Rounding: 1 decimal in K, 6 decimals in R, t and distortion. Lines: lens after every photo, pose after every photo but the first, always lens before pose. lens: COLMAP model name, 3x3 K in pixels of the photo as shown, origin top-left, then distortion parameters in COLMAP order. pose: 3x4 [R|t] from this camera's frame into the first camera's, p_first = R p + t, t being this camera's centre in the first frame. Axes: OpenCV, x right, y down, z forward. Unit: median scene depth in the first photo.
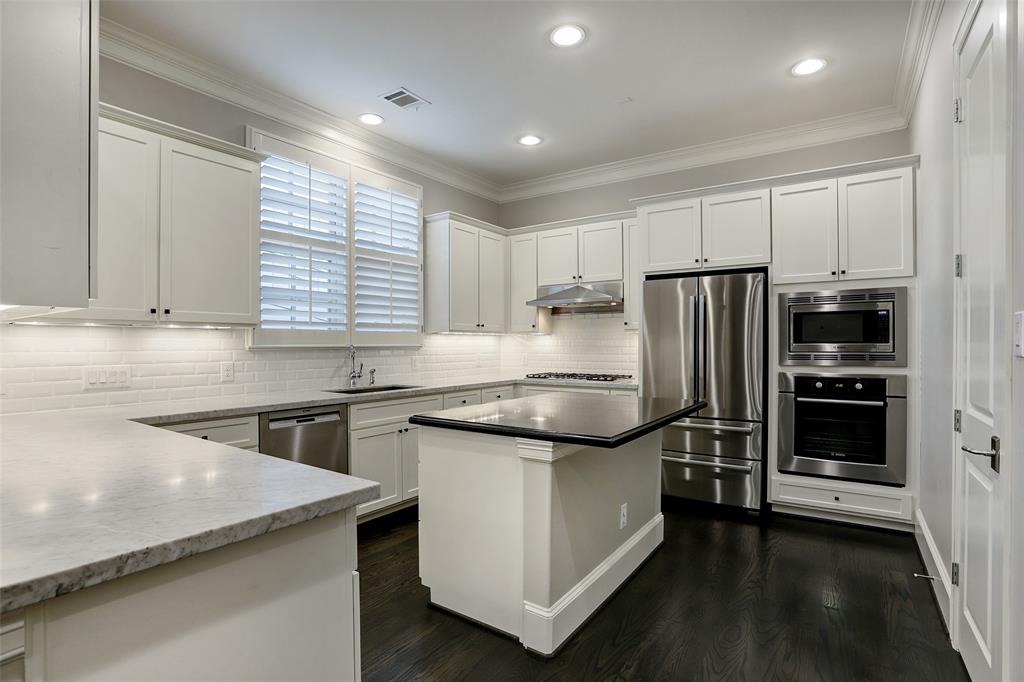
lens RADIAL K [[496.6, 0, 507.5], [0, 496.6, 344.6], [0, 0, 1]] dist [-0.030915, 0.002448]
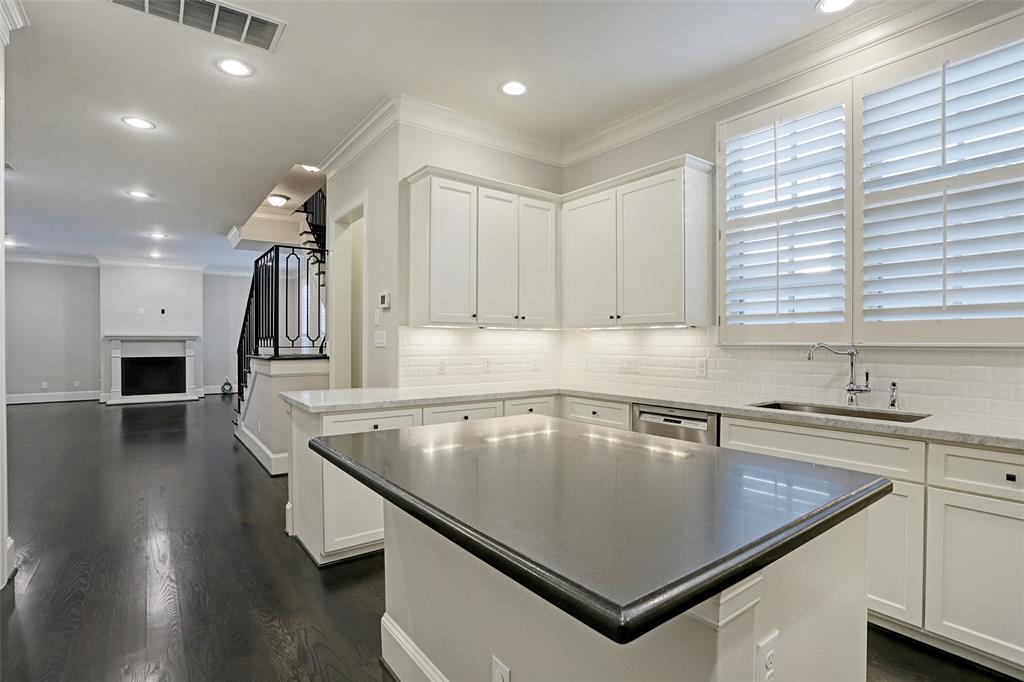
lens RADIAL K [[496.6, 0, 517.2], [0, 496.6, 346.9], [0, 0, 1]] dist [-0.030915, 0.002448]
pose [[-0.294373, 0.009658, -0.955642, 0.494021], [-0.004182, 0.999926, 0.011394, -0.000006], [0.955682, 0.007351, -0.294311, 0.820468]]
